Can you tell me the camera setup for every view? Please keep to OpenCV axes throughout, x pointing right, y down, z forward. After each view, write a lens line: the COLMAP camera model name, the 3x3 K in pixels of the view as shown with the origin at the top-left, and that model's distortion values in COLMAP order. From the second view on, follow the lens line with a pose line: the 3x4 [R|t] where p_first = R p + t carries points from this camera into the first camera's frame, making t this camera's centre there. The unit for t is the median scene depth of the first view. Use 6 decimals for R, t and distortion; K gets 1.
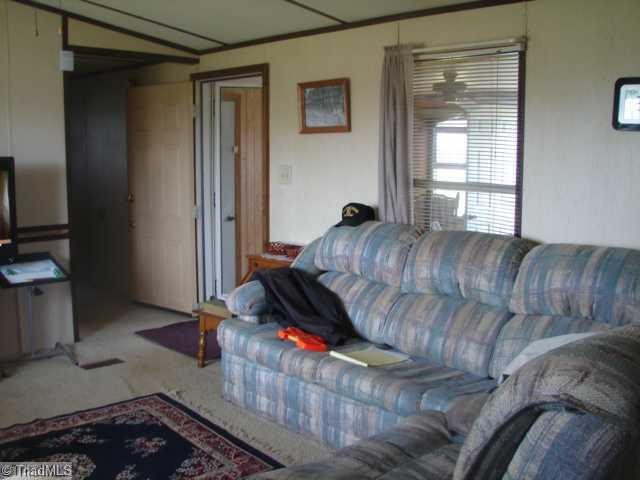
lens RADIAL K [[682.1, 0, 320.0], [0, 682.1, 240.0], [0, 0, 1]] dist [-0.197330, 0.203328]
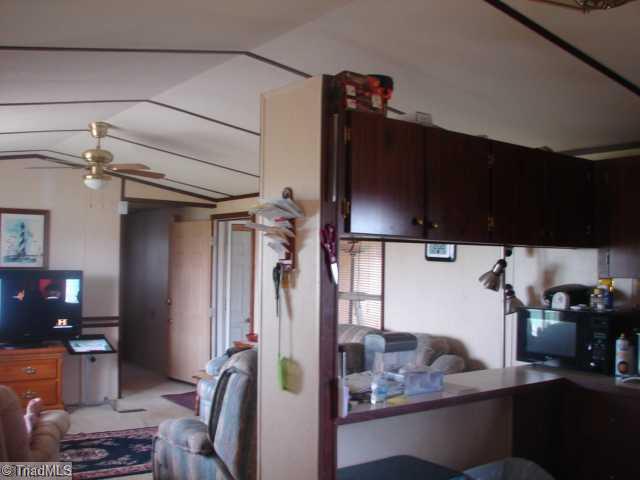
lens RADIAL K [[682.1, 0, 320.0], [0, 682.1, 240.0], [0, 0, 1]] dist [-0.197330, 0.203328]
pose [[0.991130, 0.005680, -0.132774, 0.265014], [-0.027743, 0.985917, -0.164917, 0.041508], [0.129968, 0.167138, 0.977330, -0.428219]]
